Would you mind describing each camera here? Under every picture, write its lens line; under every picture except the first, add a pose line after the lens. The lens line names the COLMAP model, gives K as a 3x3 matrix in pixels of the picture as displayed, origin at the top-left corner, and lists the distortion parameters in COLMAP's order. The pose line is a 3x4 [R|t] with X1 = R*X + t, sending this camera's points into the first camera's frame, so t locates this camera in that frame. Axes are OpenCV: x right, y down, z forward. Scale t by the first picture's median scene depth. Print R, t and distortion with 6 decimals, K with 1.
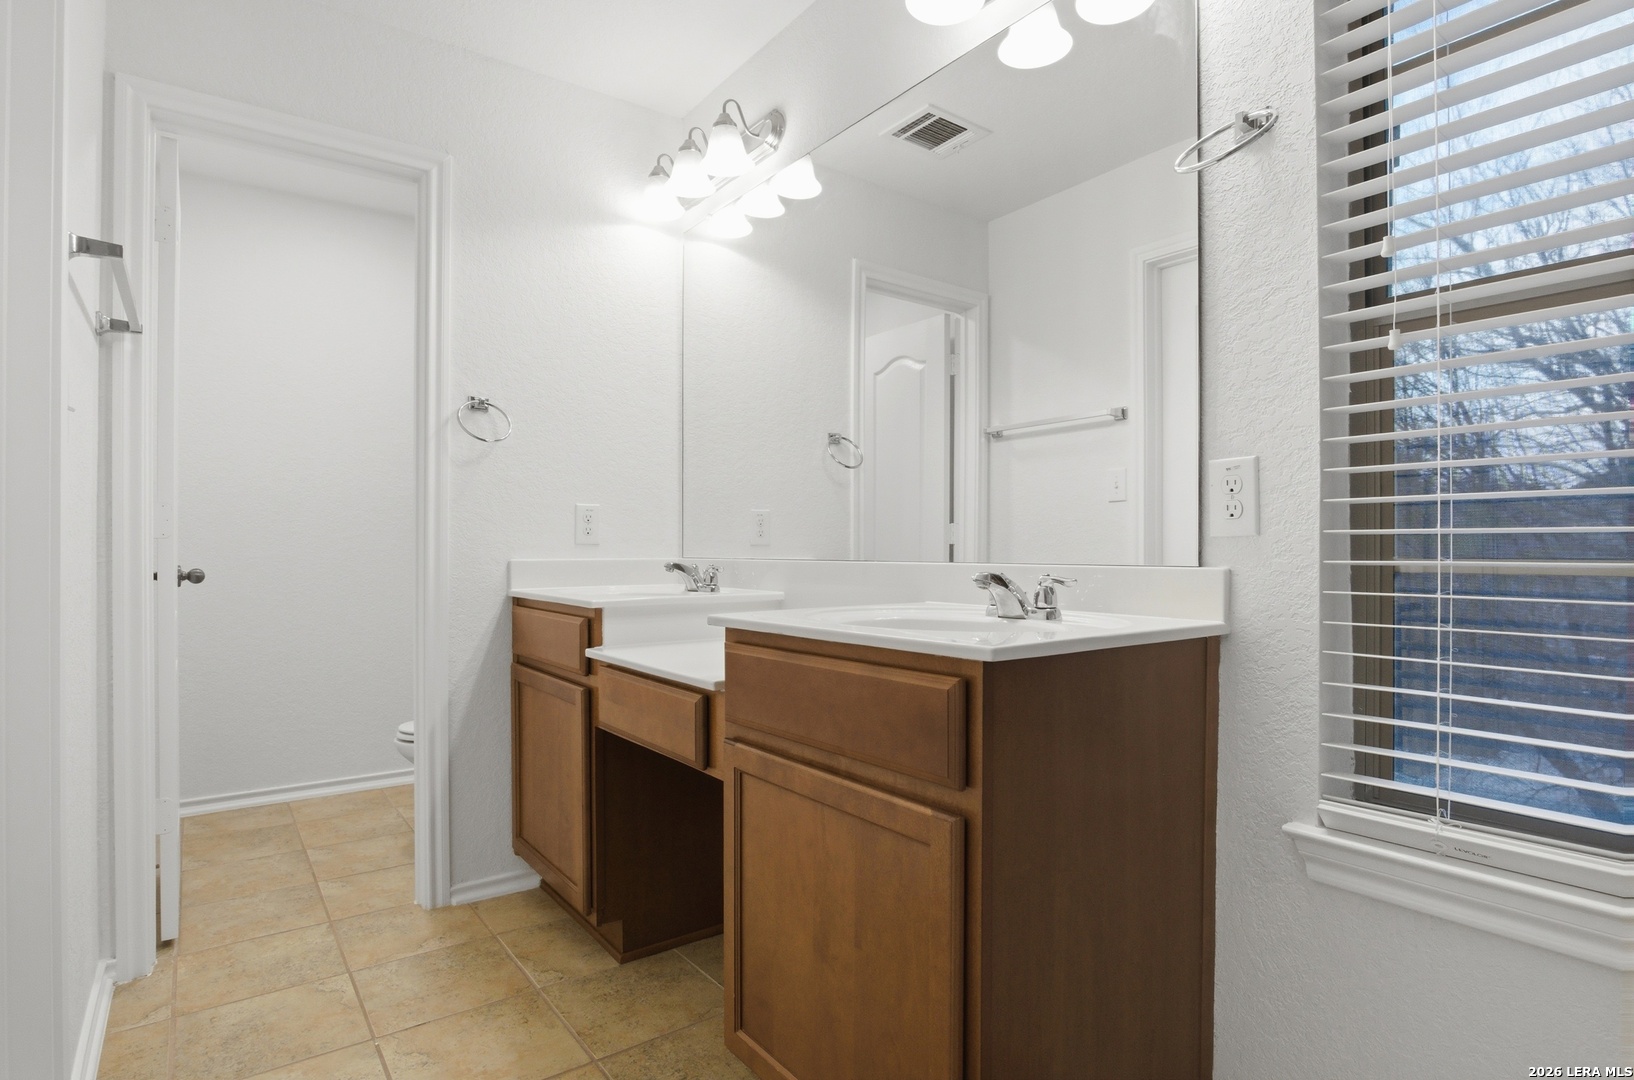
lens RADIAL K [[843.8, 0, 818.3], [0, 843.8, 542.1], [0, 0, 1]] dist [-0.007248, -0.000796]
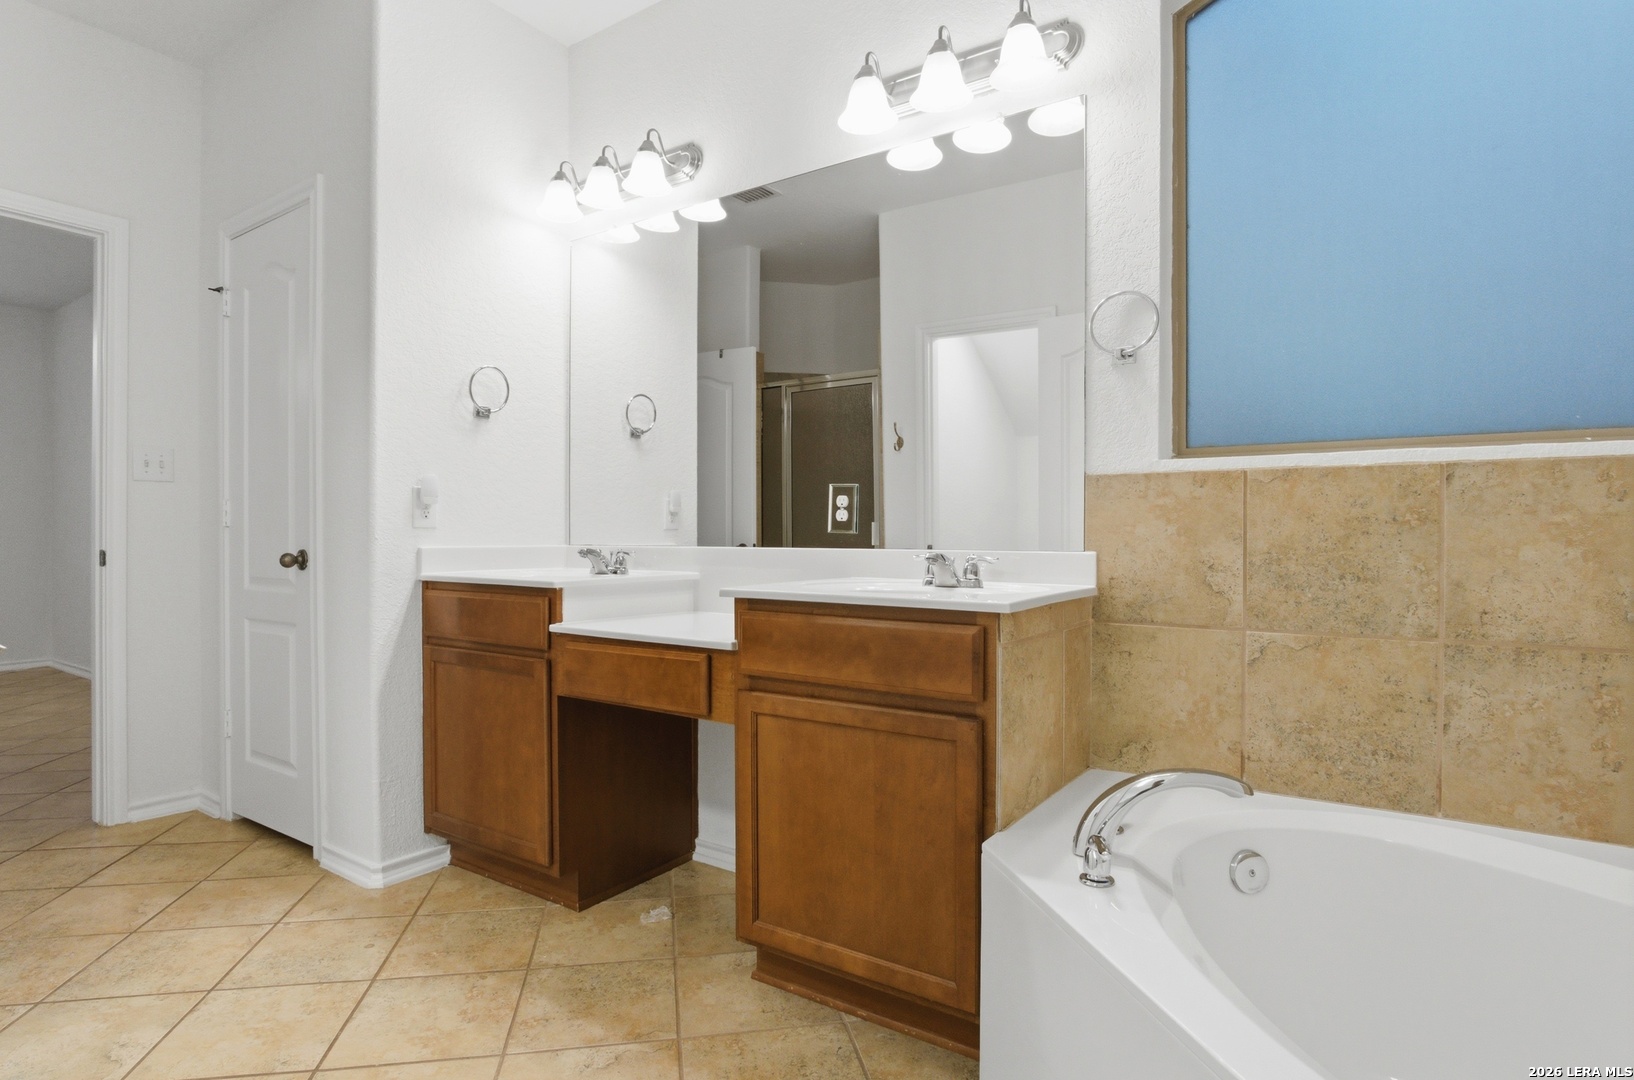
lens RADIAL K [[843.8, 0, 822.2], [0, 843.8, 537.6], [0, 0, 1]] dist [-0.007248, -0.000796]
pose [[0.943813, 0.005639, 0.330433, -0.298155], [-0.008412, 0.999940, 0.006963, 0.002953], [-0.330374, -0.009351, 0.943804, -0.142713]]
